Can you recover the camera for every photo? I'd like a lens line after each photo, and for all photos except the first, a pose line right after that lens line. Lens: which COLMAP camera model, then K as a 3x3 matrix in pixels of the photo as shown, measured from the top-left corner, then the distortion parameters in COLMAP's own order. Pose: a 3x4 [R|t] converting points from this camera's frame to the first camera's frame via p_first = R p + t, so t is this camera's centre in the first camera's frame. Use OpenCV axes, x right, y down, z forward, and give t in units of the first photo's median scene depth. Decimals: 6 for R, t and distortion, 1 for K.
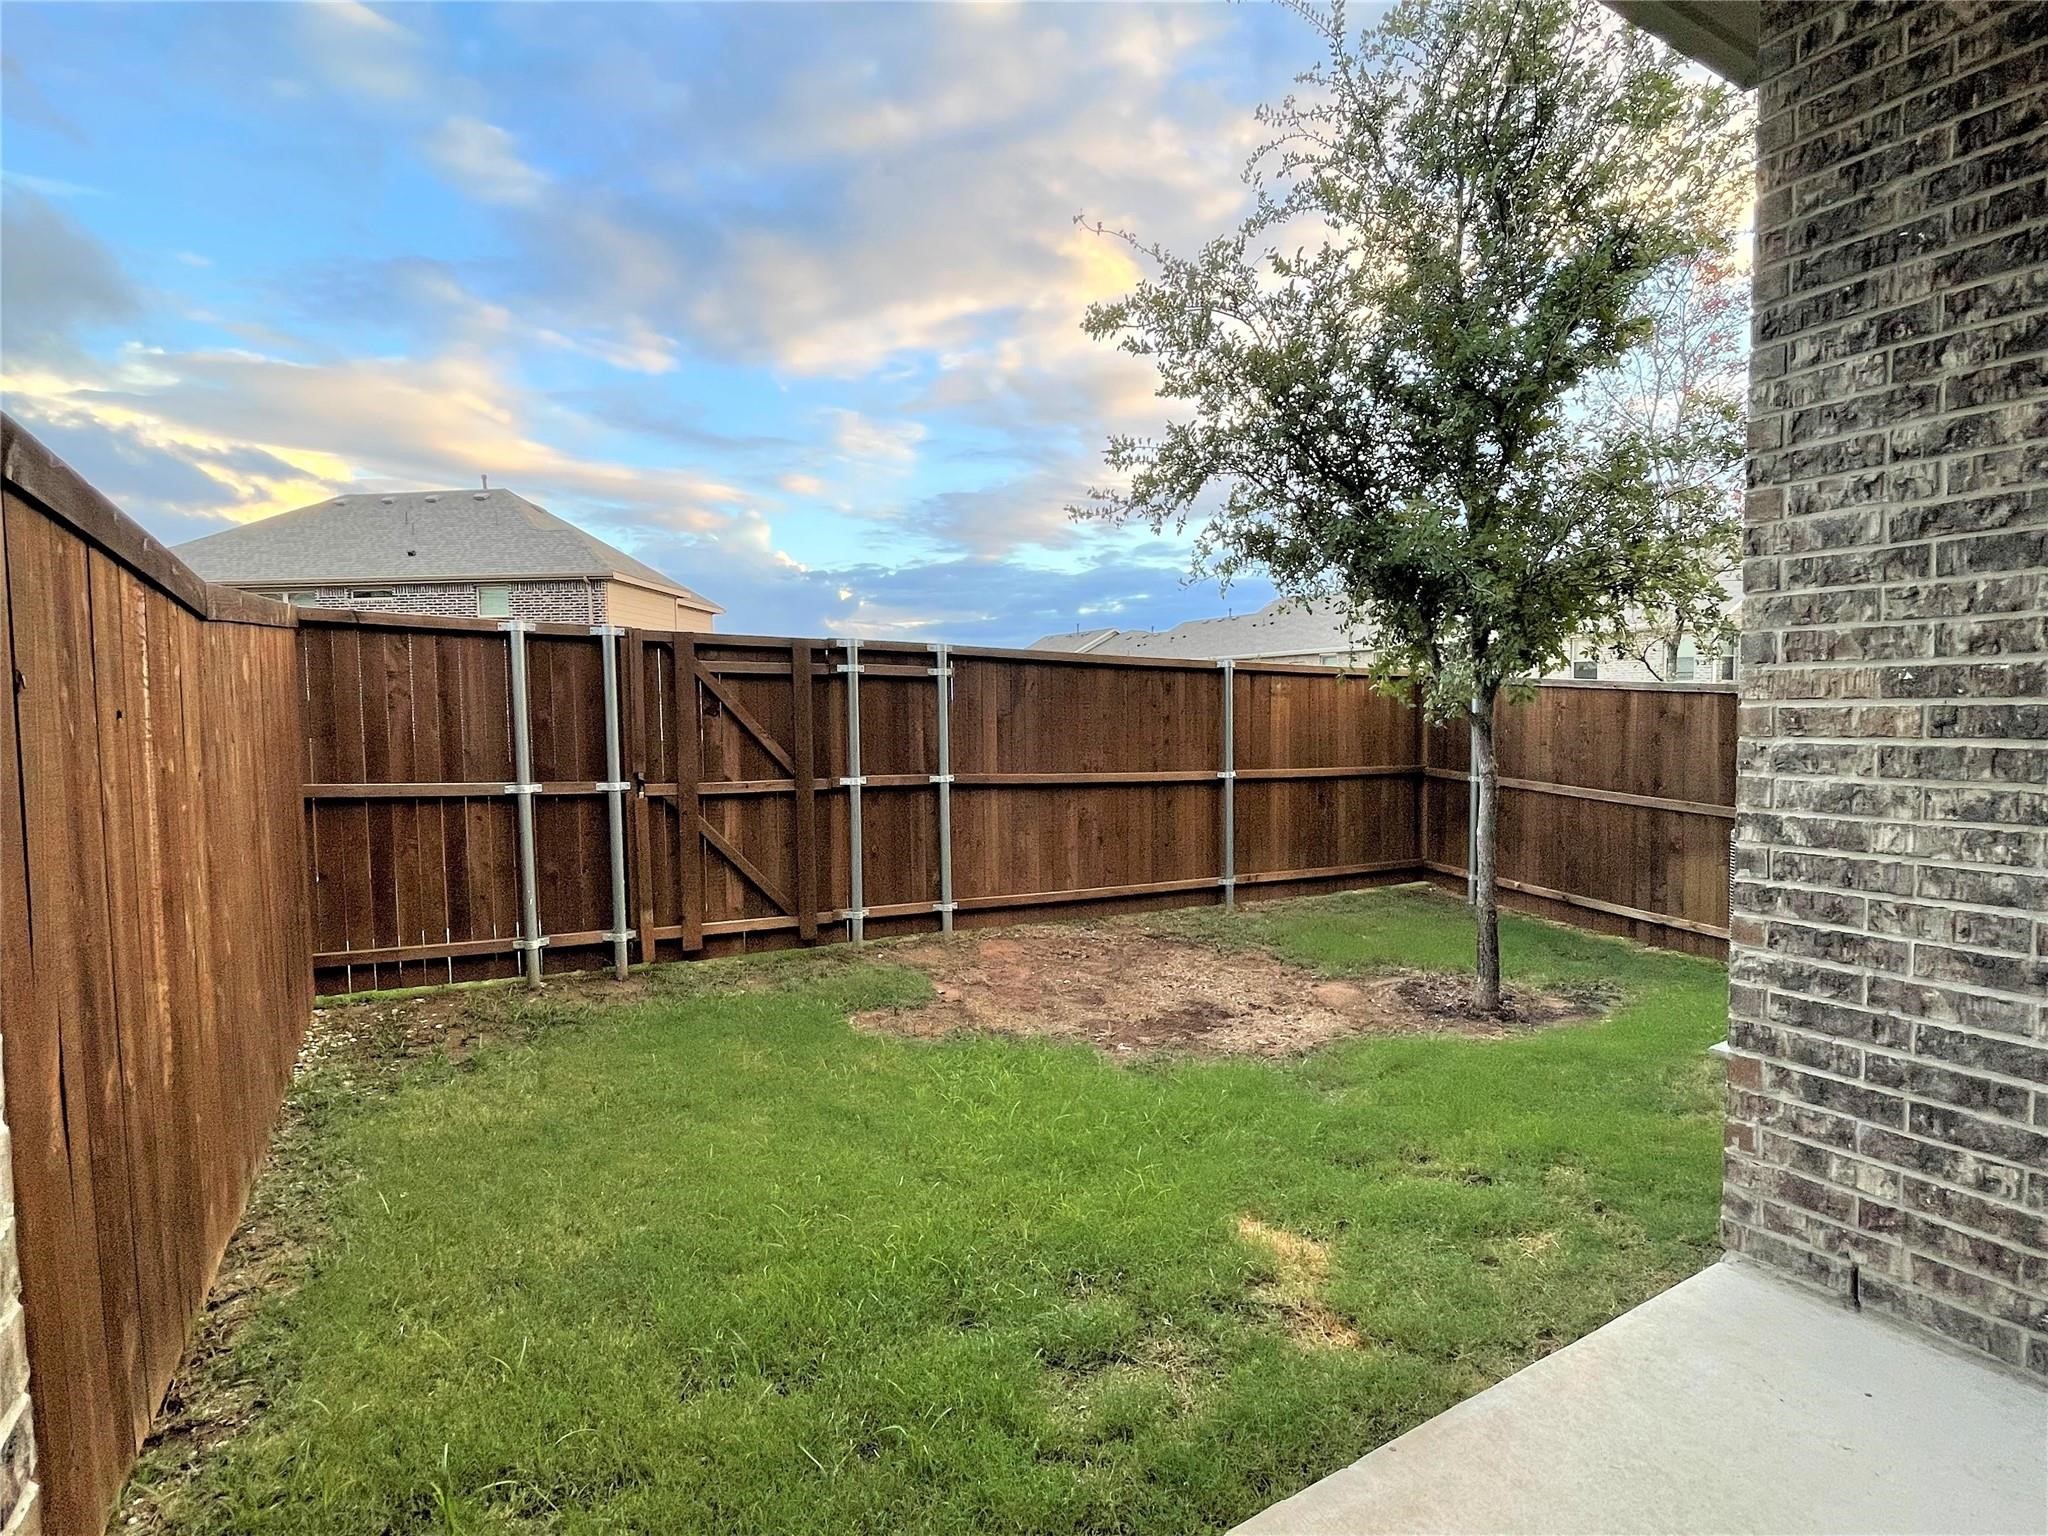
lens RADIAL K [[1010.2, 0, 1020.8], [0, 1010.2, 767.4], [0, 0, 1]] dist [-0.003334, -0.000529]
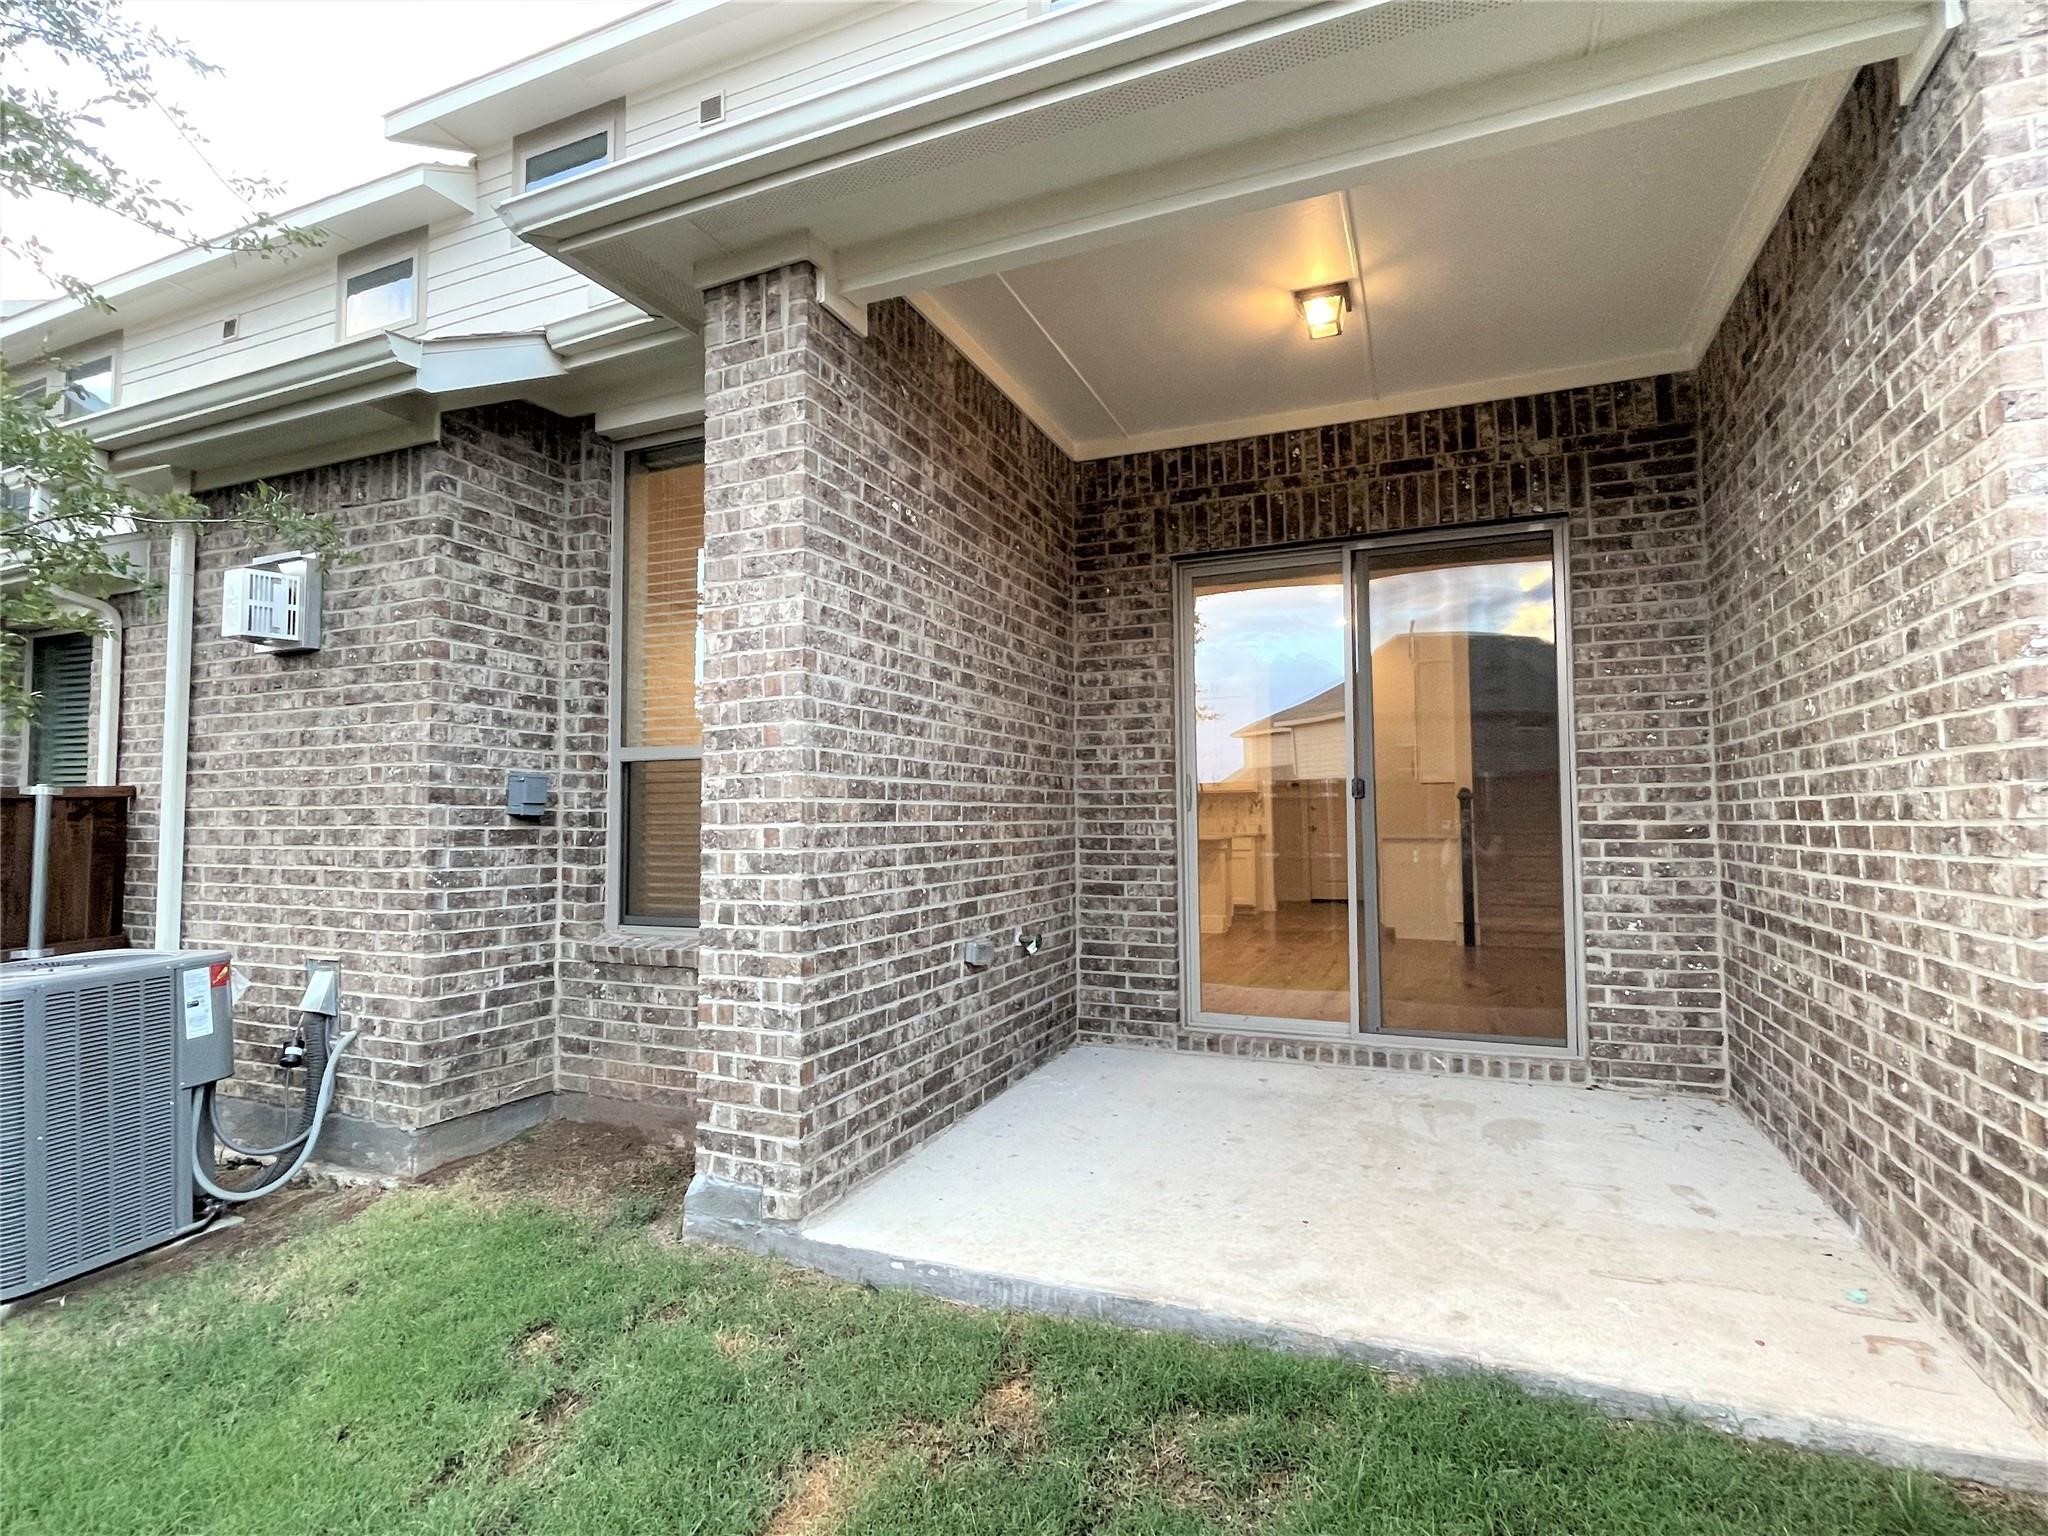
lens RADIAL K [[1061.5, 0, 1013.5], [0, 1061.5, 761.3], [0, 0, 1]] dist [-0.006269, 0.003993]
pose [[-0.614135, 0.063767, 0.786621, -0.653364], [0.064595, 0.997448, -0.030427, -0.057561], [-0.786553, 0.032125, -0.616686, 1.823596]]
